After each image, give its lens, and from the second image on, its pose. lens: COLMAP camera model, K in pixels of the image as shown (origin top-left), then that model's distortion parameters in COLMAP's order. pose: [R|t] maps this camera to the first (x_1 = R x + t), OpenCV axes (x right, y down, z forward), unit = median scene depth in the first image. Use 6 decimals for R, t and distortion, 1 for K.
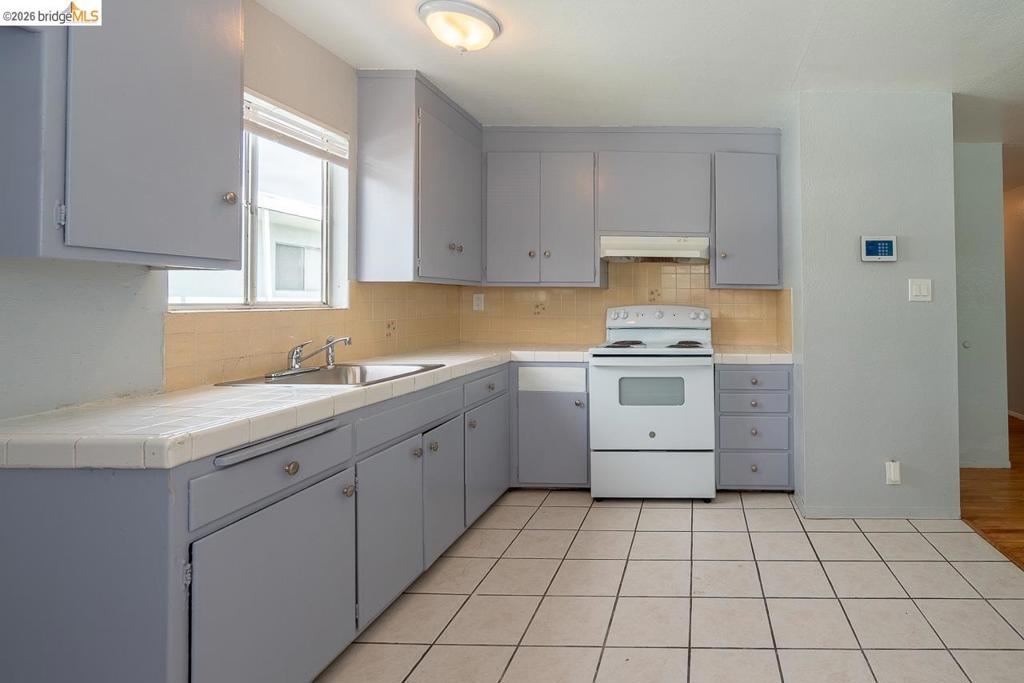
lens RADIAL K [[500.6, 0, 512.3], [0, 500.6, 307.3], [0, 0, 1]] dist [-0.001299, 0.000138]
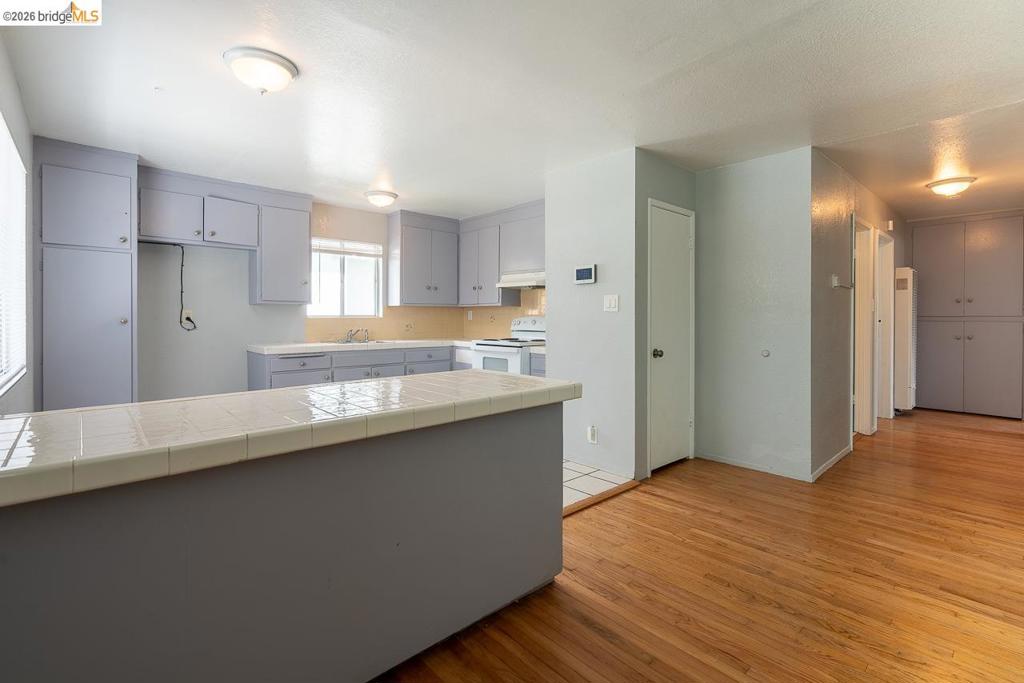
lens RADIAL K [[464.1, 0, 510.7], [0, 464.1, 338.3], [0, 0, 1]] dist [-0.000923, 0.000147]
pose [[0.681874, 0.027997, -0.730933, 1.521144], [-0.009974, 0.999530, 0.028980, 0.026929], [0.731401, -0.012471, 0.681833, -0.048056]]
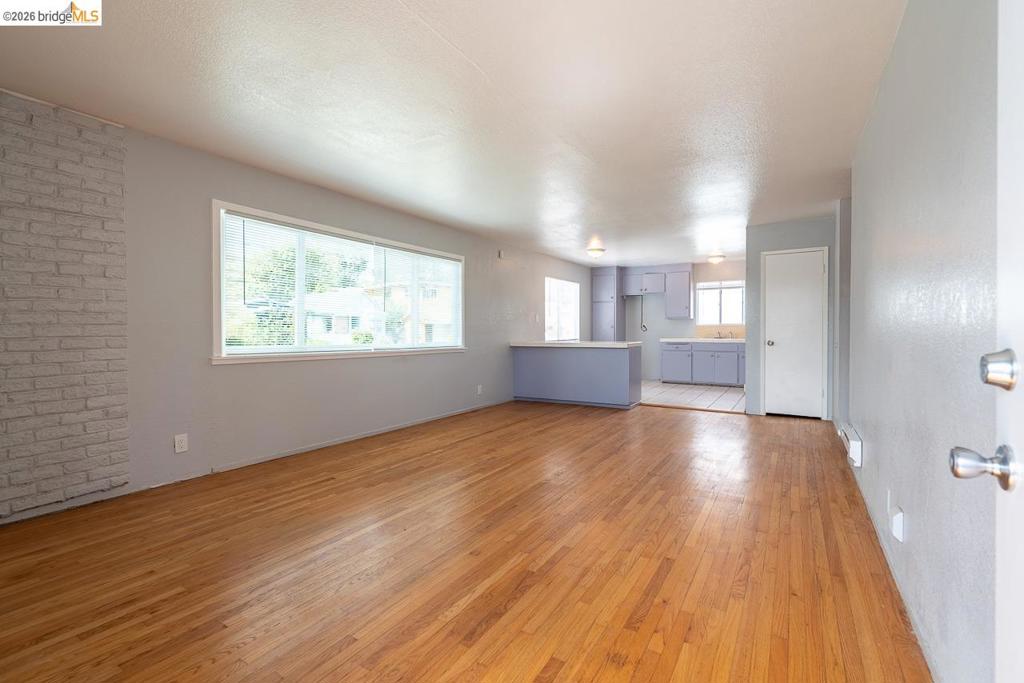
lens RADIAL K [[464.1, 0, 510.7], [0, 464.1, 338.3], [0, 0, 1]] dist [-0.000923, 0.000147]
pose [[-0.511144, 0.010581, -0.859430, 3.274065], [-0.014270, 0.999682, 0.020795, 0.051749], [0.859377, 0.022893, -0.510831, 1.151680]]
